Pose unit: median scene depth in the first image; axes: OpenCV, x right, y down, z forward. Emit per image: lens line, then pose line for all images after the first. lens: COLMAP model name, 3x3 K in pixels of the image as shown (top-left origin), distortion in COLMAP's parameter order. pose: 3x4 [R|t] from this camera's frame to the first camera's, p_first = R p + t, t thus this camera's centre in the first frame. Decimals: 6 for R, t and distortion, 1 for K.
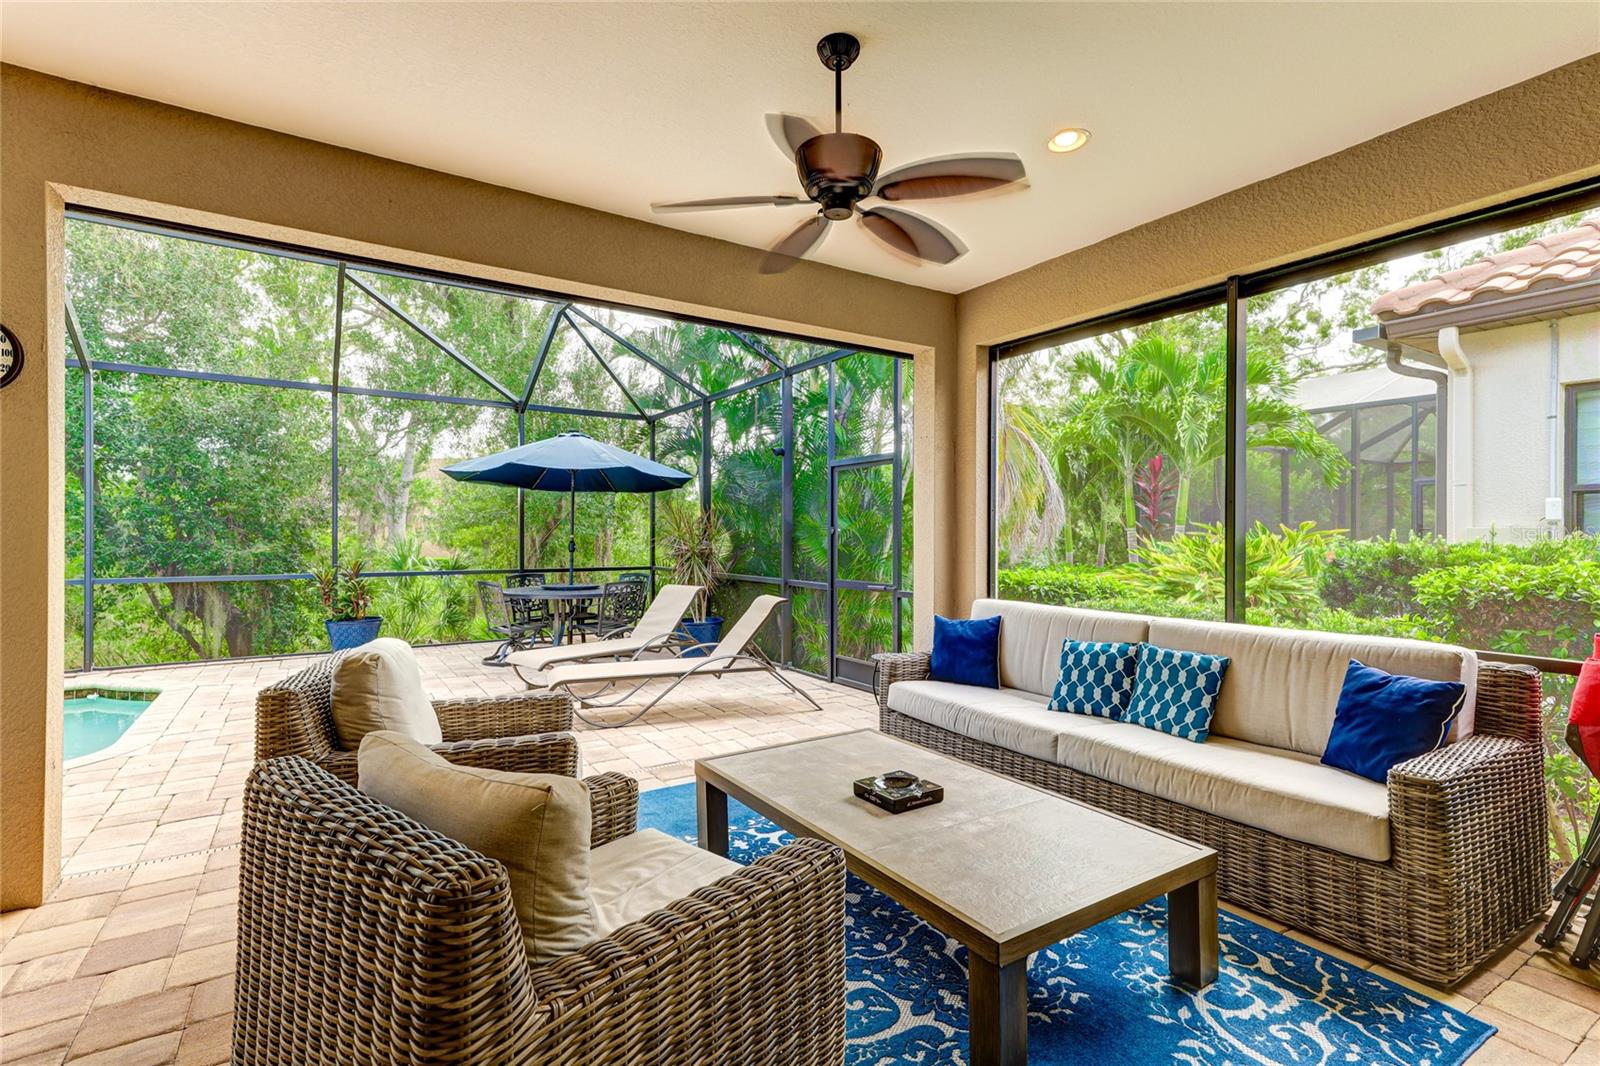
lens RADIAL K [[740.4, 0, 789.0], [0, 740.4, 535.7], [0, 0, 1]] dist [0.005194, 0.000323]
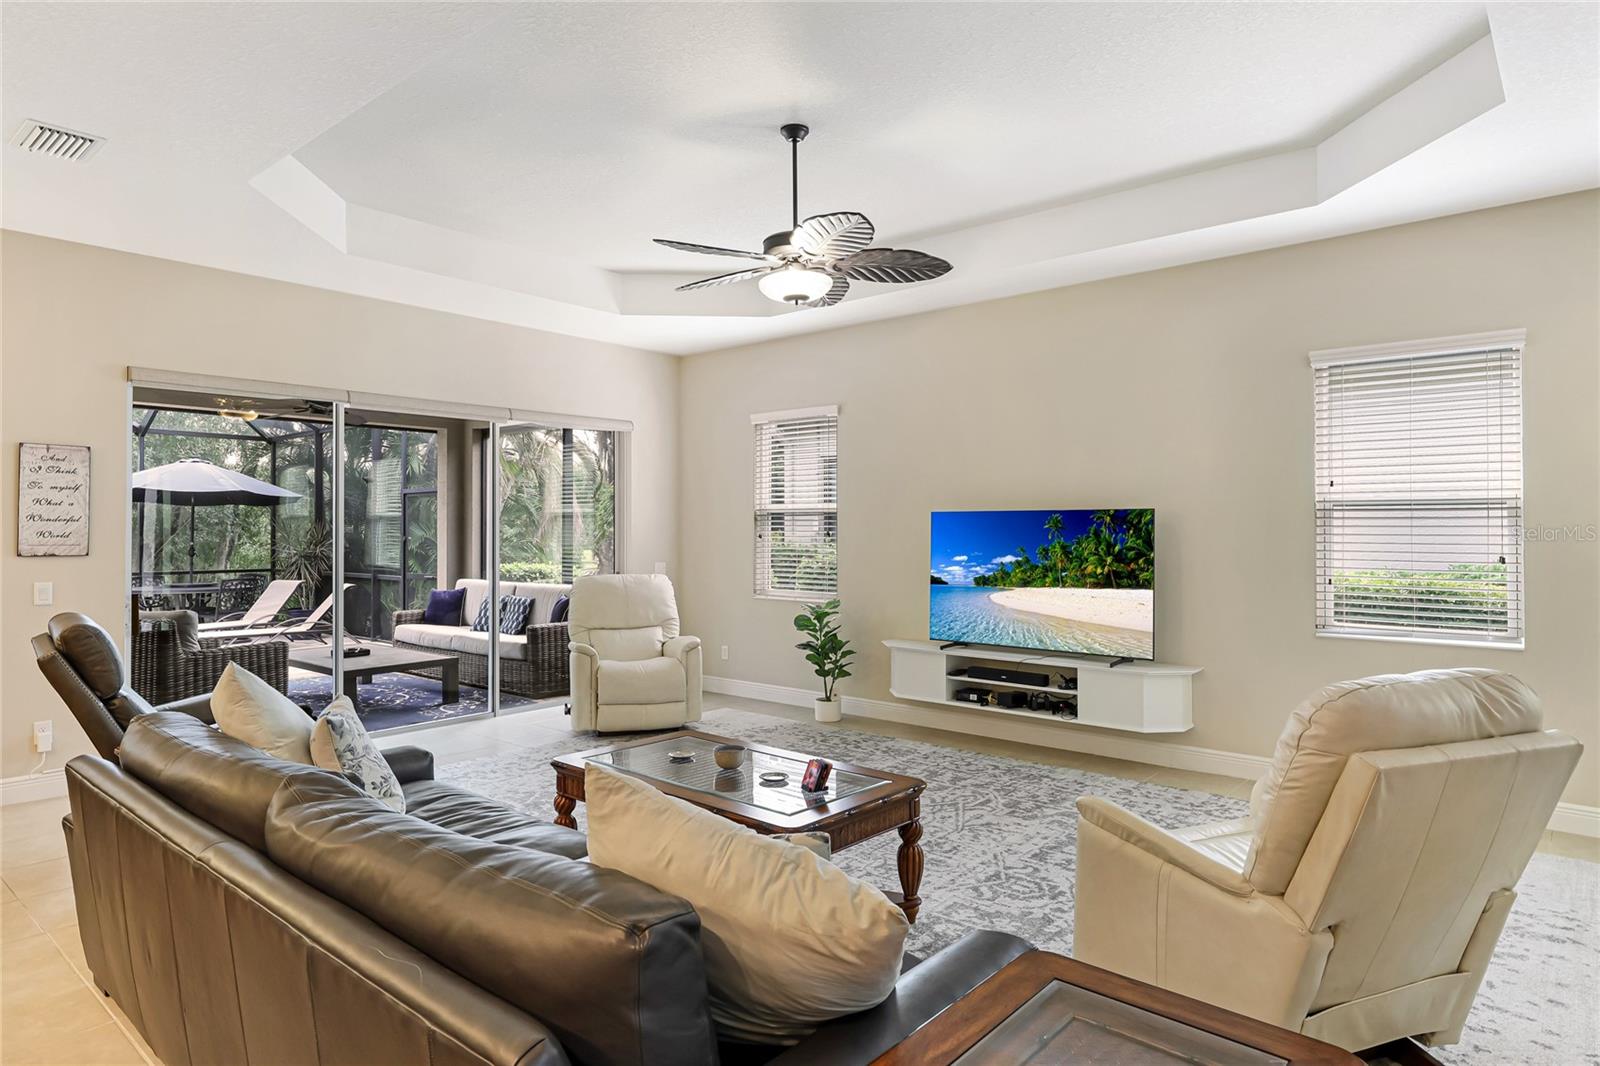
lens RADIAL K [[904.2, 0, 791.1], [0, 904.2, 530.2], [0, 0, 1]] dist [0.010621, -0.001381]
pose [[0.955279, 0.000562, 0.295706, 0.390466], [0.001351, 0.999979, -0.006267, -0.017501], [-0.295703, 0.006386, 0.955258, -1.357696]]
